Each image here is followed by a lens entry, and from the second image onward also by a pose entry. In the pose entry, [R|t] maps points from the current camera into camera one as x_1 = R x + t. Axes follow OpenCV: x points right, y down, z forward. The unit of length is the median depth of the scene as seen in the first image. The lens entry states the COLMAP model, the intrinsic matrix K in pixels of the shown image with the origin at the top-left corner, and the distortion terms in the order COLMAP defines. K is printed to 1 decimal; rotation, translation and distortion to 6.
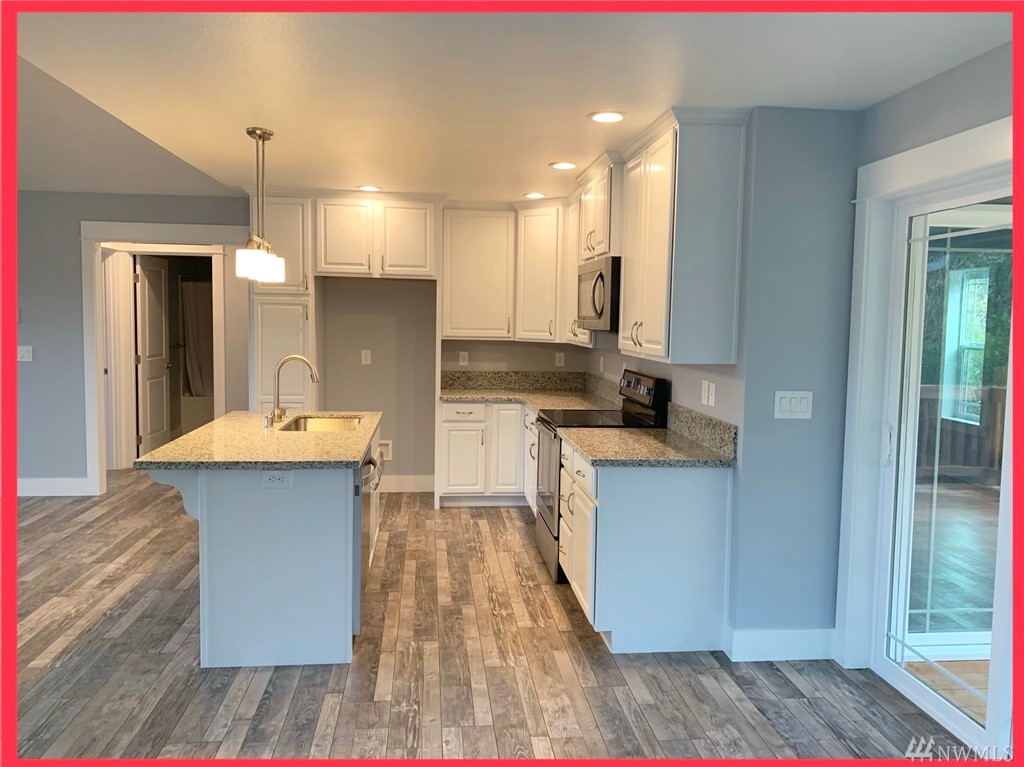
lens RADIAL K [[782.8, 0, 512.0], [0, 782.8, 383.5], [0, 0, 1]] dist [0.065309, -0.082910]
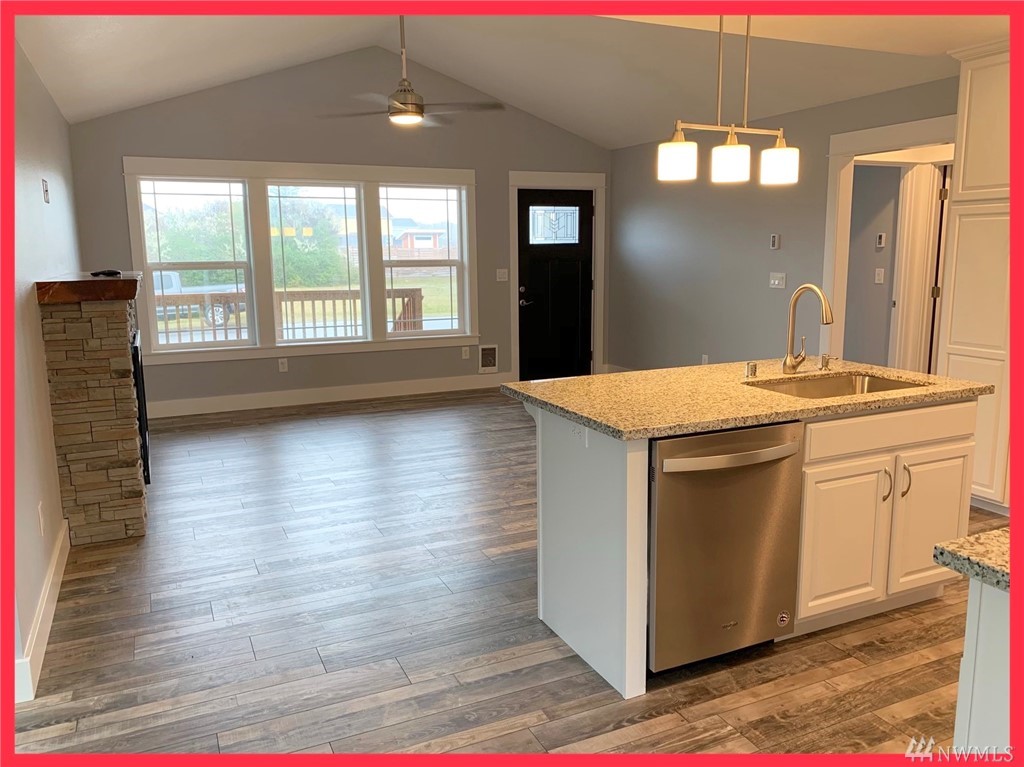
lens RADIAL K [[790.2, 0, 514.9], [0, 790.2, 378.7], [0, 0, 1]] dist [0.034815, -0.041995]
pose [[0.326480, 0.138767, -0.934962, 0.323211], [-0.068691, 0.990032, 0.122954, -0.020890], [0.942705, 0.024081, 0.332757, 0.505505]]
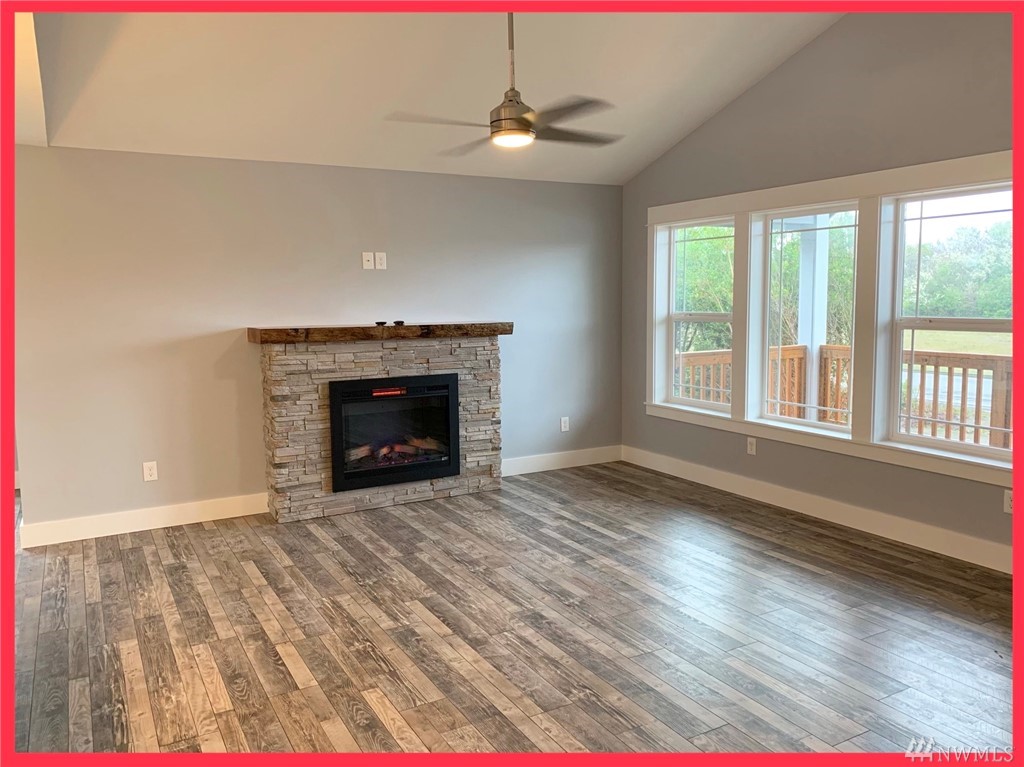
lens RADIAL K [[782.8, 0, 512.0], [0, 782.8, 383.5], [0, 0, 1]] dist [0.065309, -0.082910]
pose [[-0.918981, 0.043492, -0.391896, -0.511914], [-0.034230, 0.981346, 0.189177, -0.142900], [0.392814, 0.187264, -0.900350, 1.577504]]
